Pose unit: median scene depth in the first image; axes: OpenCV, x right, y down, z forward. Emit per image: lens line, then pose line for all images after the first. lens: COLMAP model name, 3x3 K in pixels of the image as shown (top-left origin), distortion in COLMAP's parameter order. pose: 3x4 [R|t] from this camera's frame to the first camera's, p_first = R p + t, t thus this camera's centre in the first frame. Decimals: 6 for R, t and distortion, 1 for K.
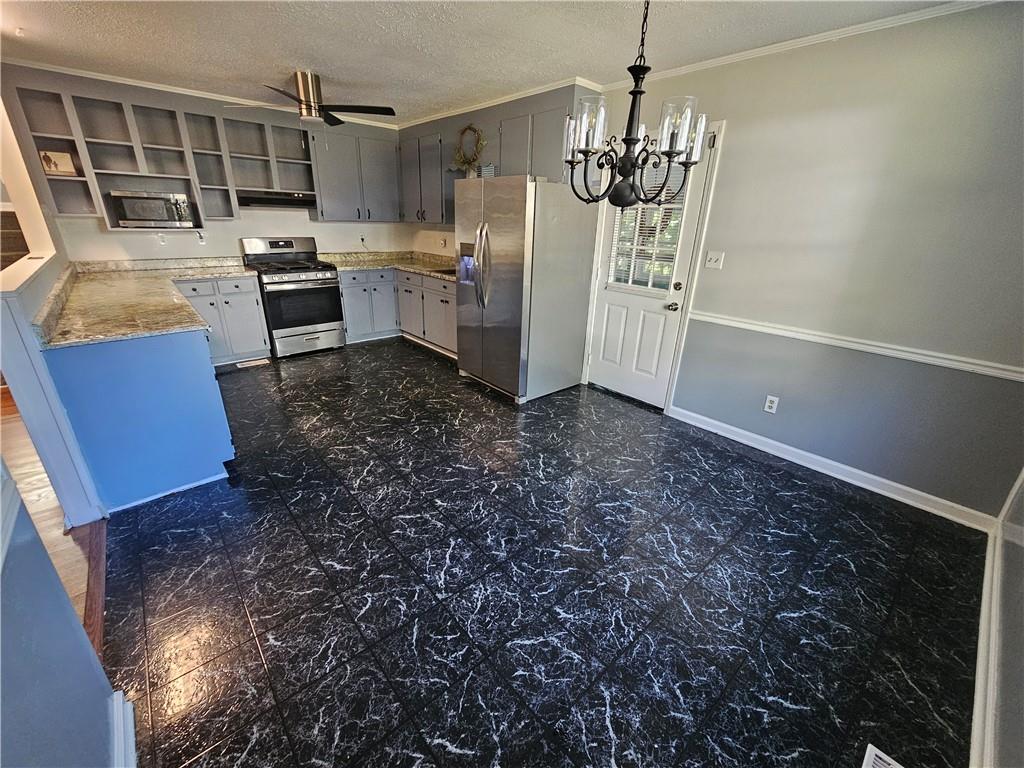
lens RADIAL K [[419.1, 0, 512.5], [0, 419.1, 387.1], [0, 0, 1]] dist [-0.009657, -0.000129]
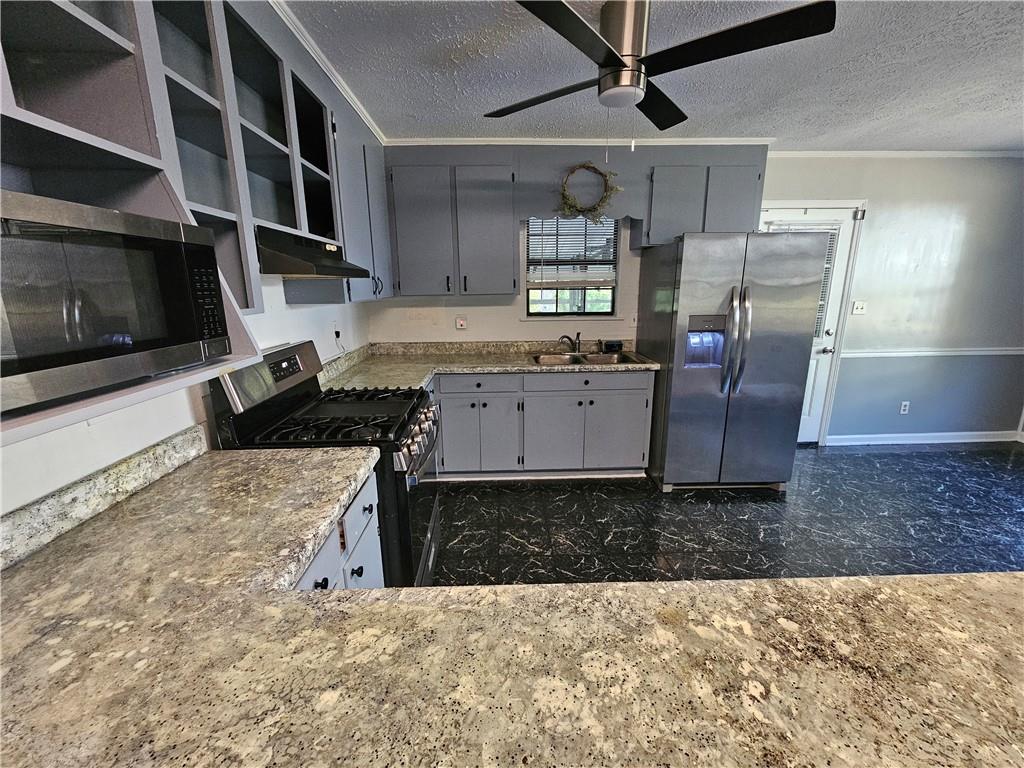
lens RADIAL K [[419.1, 0, 509.4], [0, 419.1, 387.8], [0, 0, 1]] dist [-0.009657, -0.000129]
pose [[0.644914, -0.219059, 0.732188, -0.752736], [0.313803, 0.949457, 0.007663, -0.278510], [-0.696859, 0.224821, 0.681060, 0.633106]]
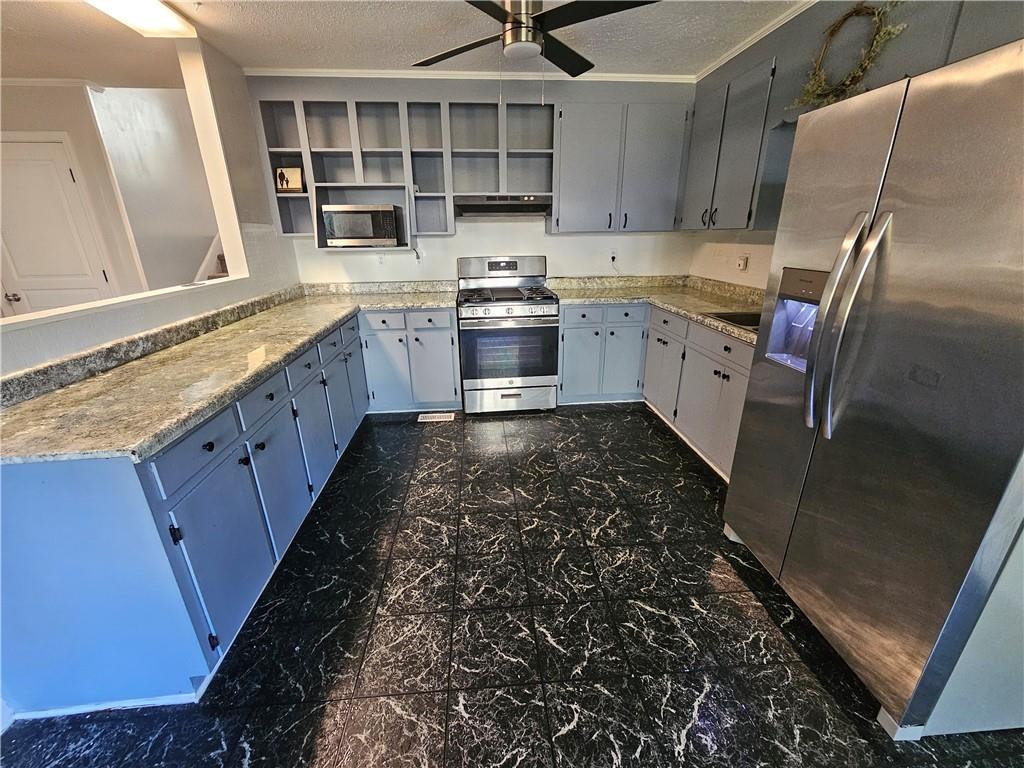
lens RADIAL K [[419.1, 0, 510.0], [0, 419.1, 385.0], [0, 0, 1]] dist [-0.009657, -0.000129]
pose [[0.796499, 0.167246, -0.581049, -0.069298], [-0.190182, 0.981507, 0.021811, -0.157963], [0.573951, 0.093133, 0.813576, 0.435575]]
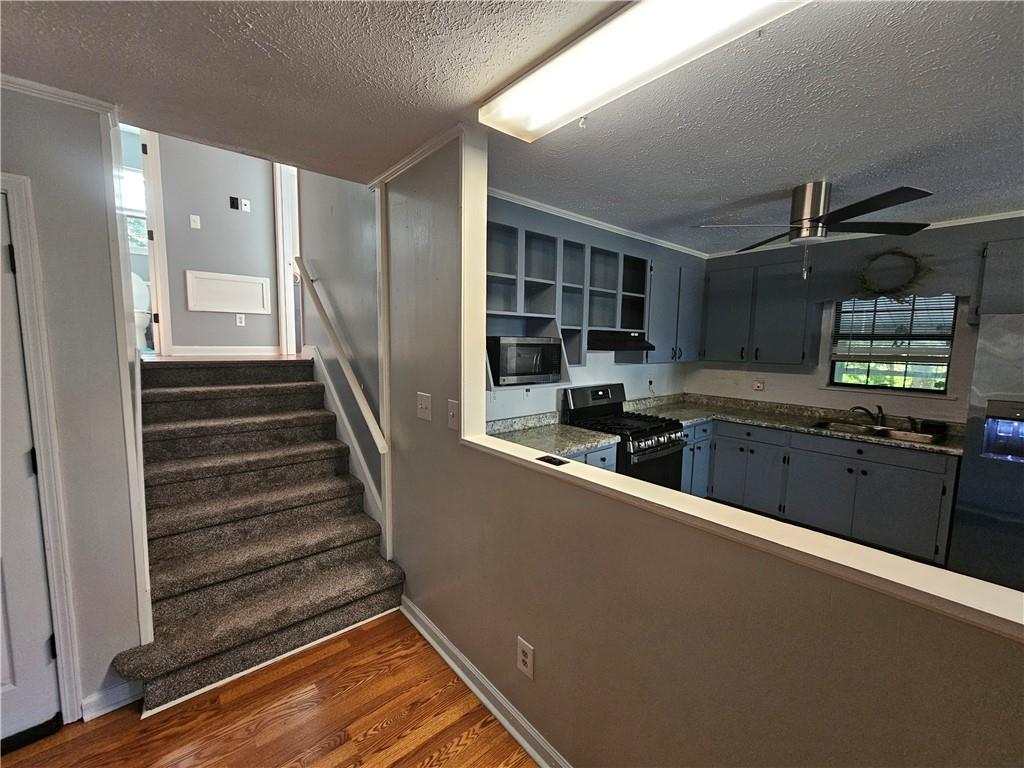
lens RADIAL K [[419.1, 0, 505.5], [0, 419.1, 386.6], [0, 0, 1]] dist [-0.009657, -0.000129]
pose [[0.999052, -0.015472, -0.040689, -0.740067], [0.003918, 0.962872, -0.269930, -0.159708], [0.043355, 0.269515, 0.962020, 0.269405]]
